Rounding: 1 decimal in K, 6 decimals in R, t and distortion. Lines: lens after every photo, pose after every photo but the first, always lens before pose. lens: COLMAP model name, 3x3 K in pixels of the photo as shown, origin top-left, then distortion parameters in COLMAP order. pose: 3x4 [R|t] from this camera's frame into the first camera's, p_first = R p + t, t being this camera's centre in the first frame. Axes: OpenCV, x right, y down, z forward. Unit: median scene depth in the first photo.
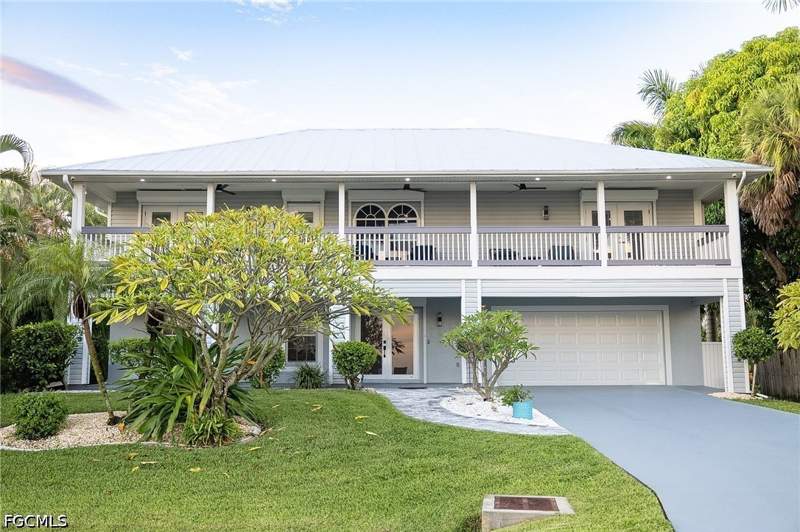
lens RADIAL K [[809.5, 0, 401.0], [0, 809.5, 266.4], [0, 0, 1]] dist [0.034123, 0.000000]
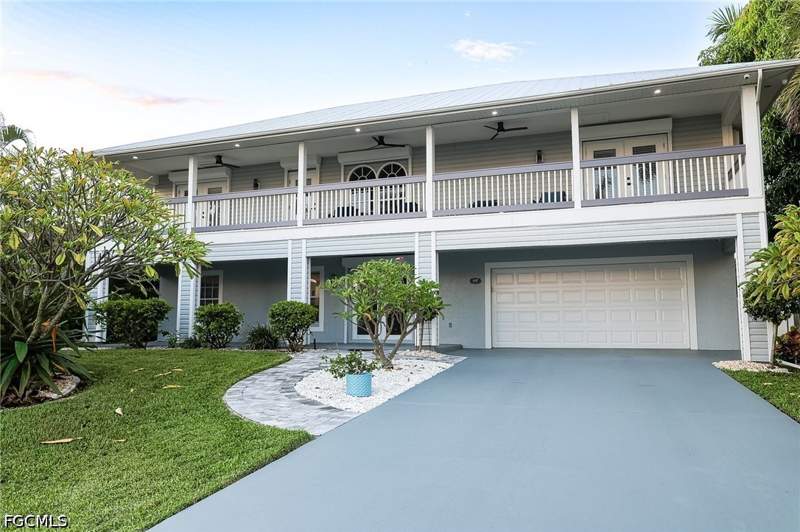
lens RADIAL K [[588.2, 0, 396.3], [0, 588.2, 267.4], [0, 0, 1]] dist [-0.008403, 0.003201]
pose [[0.938670, -0.032357, -0.343294, 0.278580], [0.042135, 0.998890, 0.021060, 0.039913], [0.342232, -0.034234, 0.938992, 0.360164]]
